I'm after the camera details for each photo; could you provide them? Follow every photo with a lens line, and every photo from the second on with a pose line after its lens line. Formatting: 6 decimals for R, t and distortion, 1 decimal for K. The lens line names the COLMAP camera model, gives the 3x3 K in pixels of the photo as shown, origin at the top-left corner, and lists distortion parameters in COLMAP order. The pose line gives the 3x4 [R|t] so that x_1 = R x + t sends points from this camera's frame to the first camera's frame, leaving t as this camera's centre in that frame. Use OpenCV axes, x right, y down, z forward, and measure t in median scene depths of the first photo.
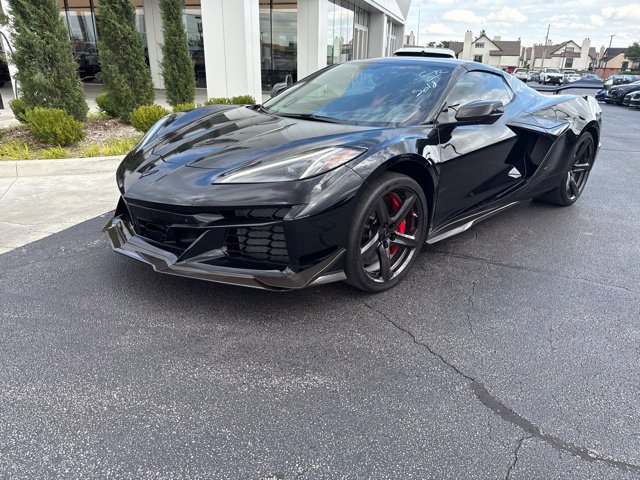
lens RADIAL K [[451.4, 0, 323.1], [0, 451.4, 238.4], [0, 0, 1]] dist [0.015087, -0.025122]
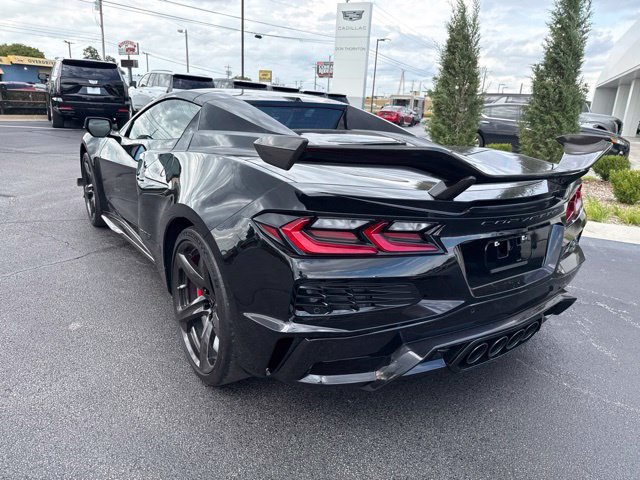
lens RADIAL K [[451.2, 0, 323.6], [0, 451.2, 244.2], [0, 0, 1]] dist [0.019023, -0.029627]
pose [[-0.131297, 0.267010, -0.954708, 0.826621], [-0.411058, 0.861690, 0.297526, -0.335443], [0.902104, 0.431505, -0.003380, 0.930030]]
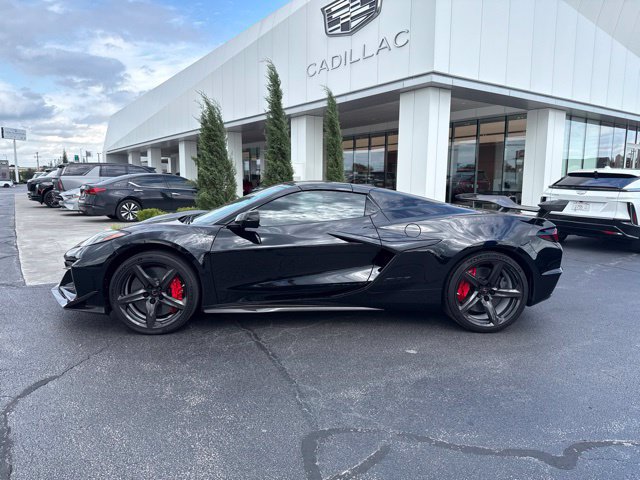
lens RADIAL K [[447.7, 0, 323.7], [0, 447.7, 234.7], [0, 0, 1]] dist [0.052248, -0.073888]
pose [[0.782565, 0.061758, -0.619498, 0.732890], [-0.220827, 0.957903, -0.183461, -0.022941], [0.582089, 0.280372, 0.763259, 0.080720]]
